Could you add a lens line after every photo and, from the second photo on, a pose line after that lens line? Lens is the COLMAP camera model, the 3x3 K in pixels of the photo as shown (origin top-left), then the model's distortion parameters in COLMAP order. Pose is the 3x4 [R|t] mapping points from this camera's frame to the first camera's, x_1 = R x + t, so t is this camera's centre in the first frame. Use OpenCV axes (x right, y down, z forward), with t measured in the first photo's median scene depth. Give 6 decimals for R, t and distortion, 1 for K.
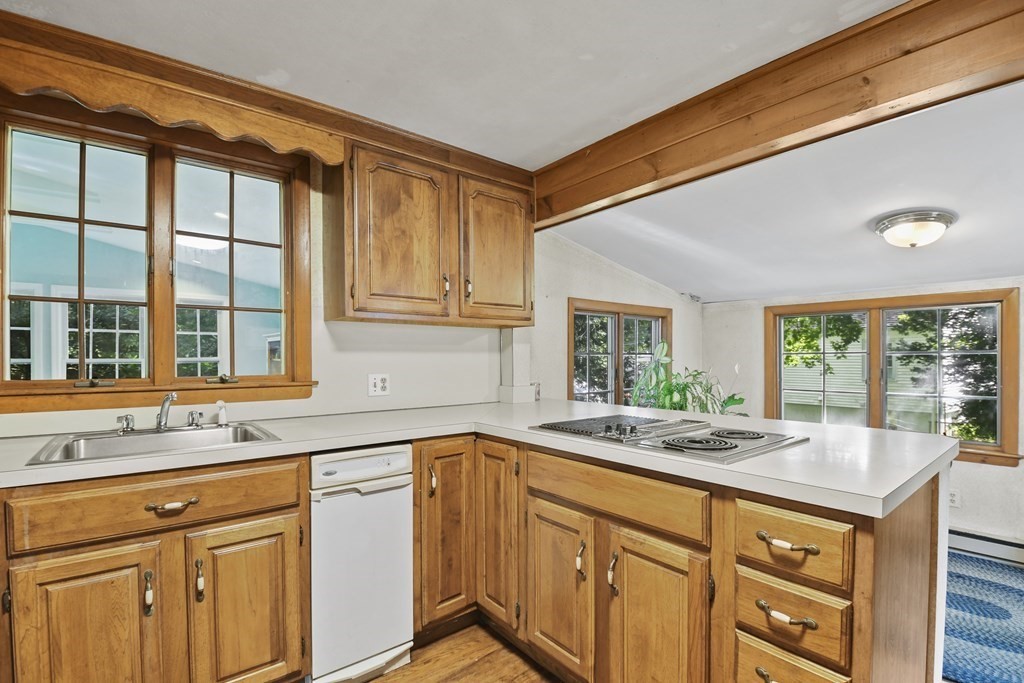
lens RADIAL K [[467.3, 0, 505.2], [0, 467.3, 360.7], [0, 0, 1]] dist [-0.005763, -0.009765]
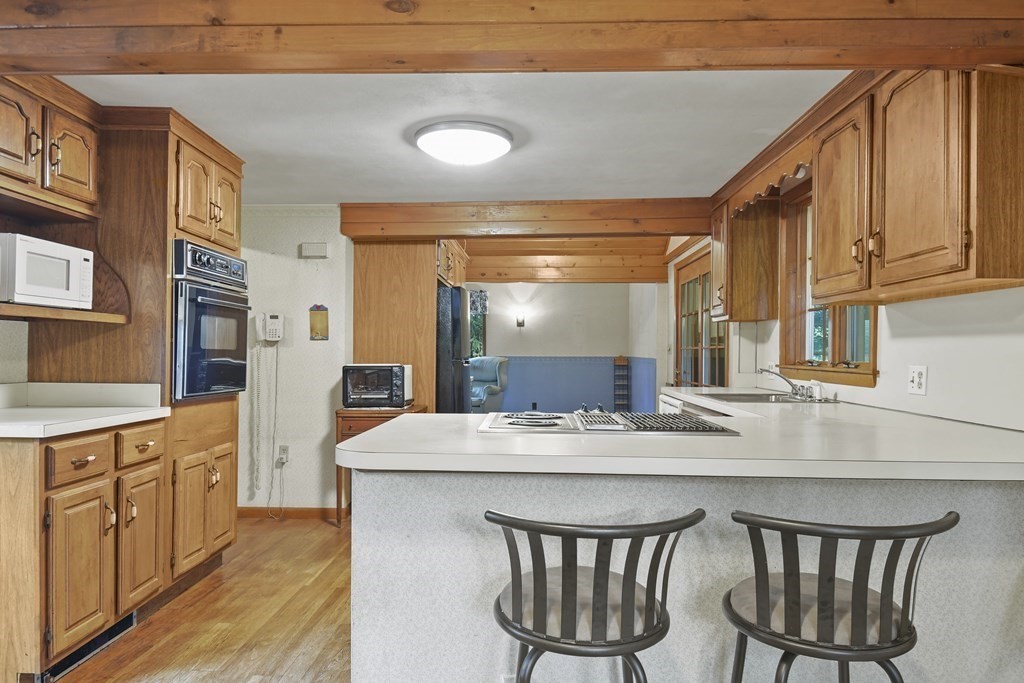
lens RADIAL K [[661.9, 0, 490.2], [0, 661.9, 347.1], [0, 0, 1]] dist [0.019425, 0.001741]
pose [[-0.669525, -0.003790, -0.742780, 1.335955], [-0.008621, 0.999959, 0.002669, 0.000116], [0.742740, 0.008190, -0.669530, 1.582482]]
